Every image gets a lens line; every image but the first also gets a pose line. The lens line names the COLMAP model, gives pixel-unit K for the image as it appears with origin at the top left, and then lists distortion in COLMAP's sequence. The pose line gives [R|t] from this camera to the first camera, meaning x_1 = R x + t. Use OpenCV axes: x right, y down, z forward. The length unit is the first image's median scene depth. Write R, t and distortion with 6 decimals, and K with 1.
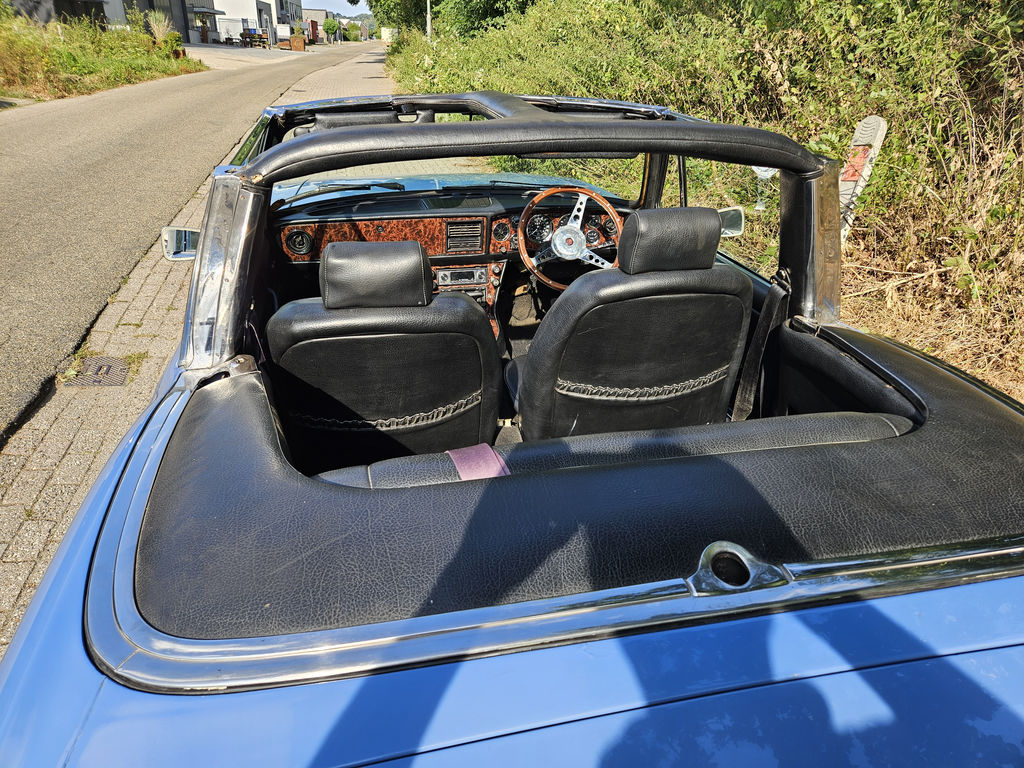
lens RADIAL K [[681.7, 0, 512.0], [0, 681.7, 384.0], [0, 0, 1]] dist [0.083515, 0.000113]
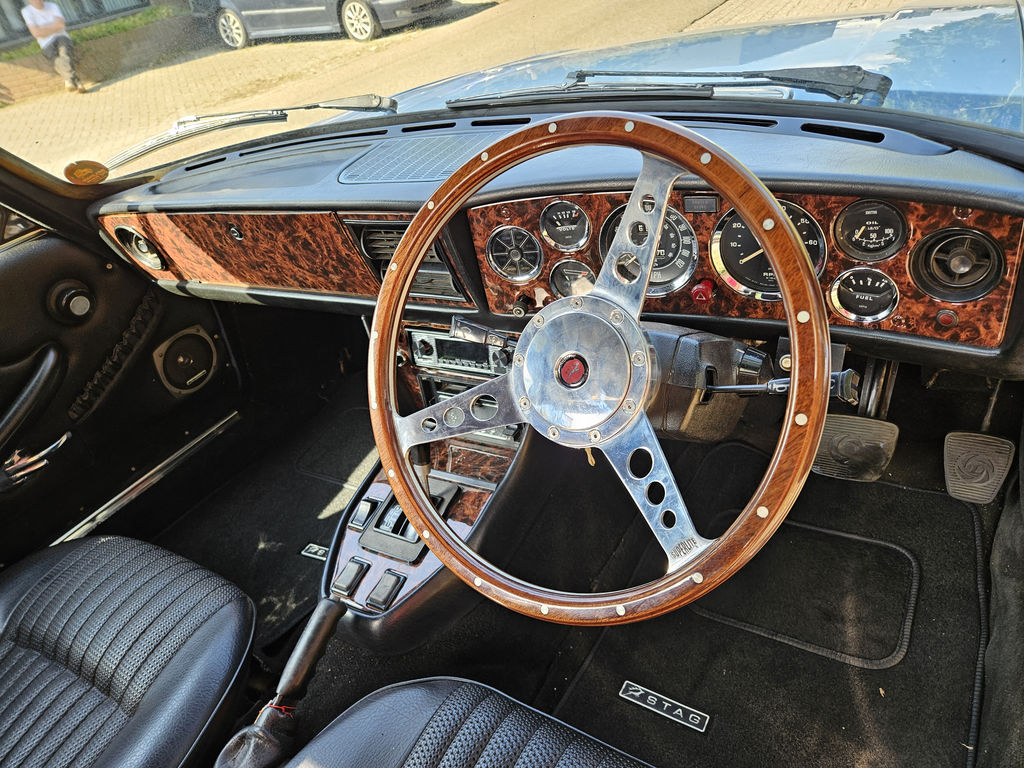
lens RADIAL K [[697.6, 0, 512.1], [0, 697.6, 398.4], [0, 0, 1]] dist [0.067129, -0.068493]
pose [[0.709455, 0.248943, -0.659318, 0.218014], [-0.102090, 0.961969, 0.253364, -0.247051], [0.697317, -0.112441, 0.707888, 0.786045]]
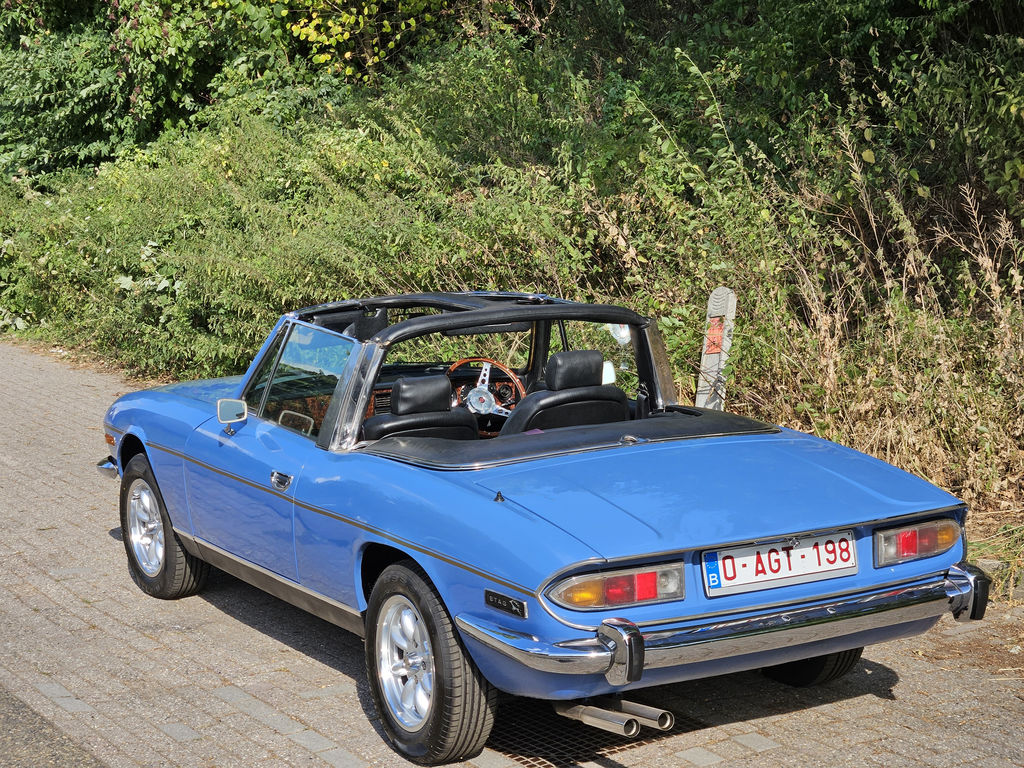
lens RADIAL K [[1992.4, 0, 512.0], [0, 1992.4, 384.0], [0, 0, 1]] dist [0.001466, 0.053748]
pose [[0.960249, -0.075448, 0.268757, -0.771045], [0.157280, 0.941646, -0.297600, 0.782705], [-0.230621, 0.328040, 0.916081, -2.137319]]
